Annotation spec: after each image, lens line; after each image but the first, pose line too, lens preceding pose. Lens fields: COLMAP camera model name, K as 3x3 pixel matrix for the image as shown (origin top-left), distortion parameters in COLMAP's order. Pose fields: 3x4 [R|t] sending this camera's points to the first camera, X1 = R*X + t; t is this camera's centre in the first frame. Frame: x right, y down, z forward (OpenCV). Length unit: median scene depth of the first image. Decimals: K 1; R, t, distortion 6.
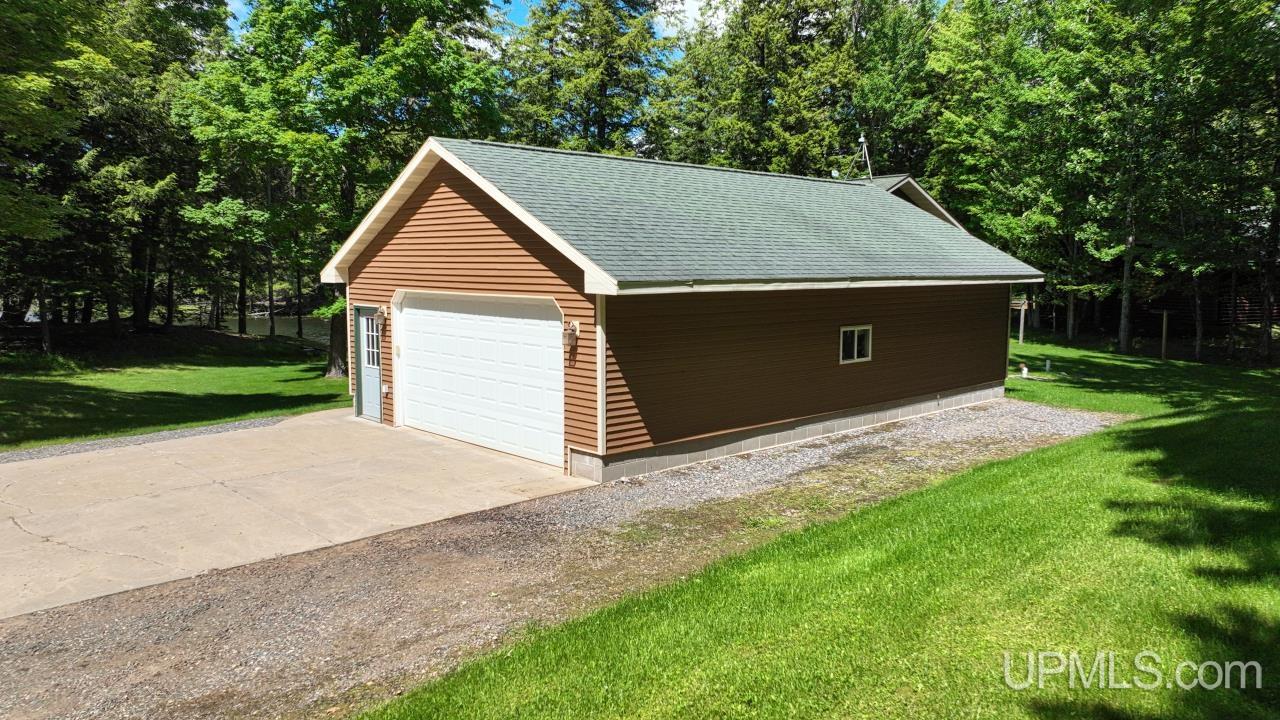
lens RADIAL K [[913.1, 0, 639.7], [0, 913.1, 363.2], [0, 0, 1]] dist [0.005542, -0.006399]
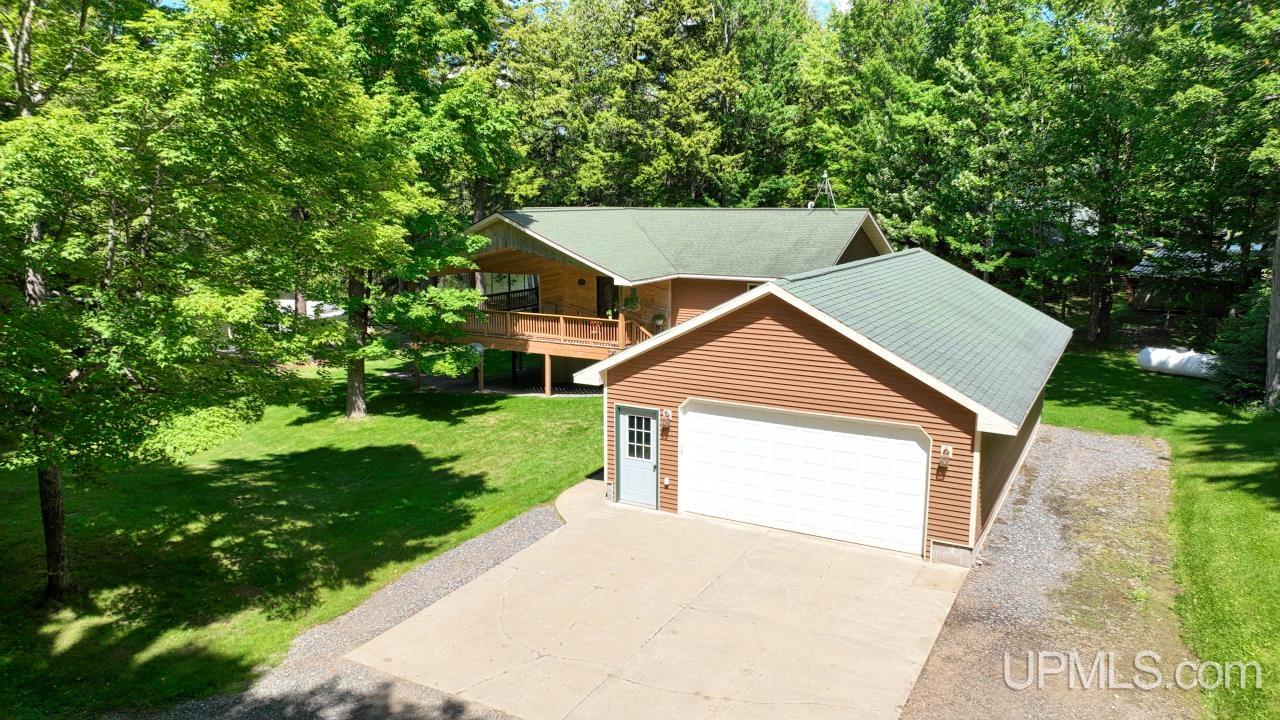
lens RADIAL K [[913.1, 0, 636.6], [0, 913.1, 352.2], [0, 0, 1]] dist [0.005542, -0.006399]
pose [[0.951033, -0.058494, 0.303503, -0.651065], [0.038589, 0.996717, 0.071177, -0.214653], [-0.306670, -0.055980, 0.950168, -0.058591]]
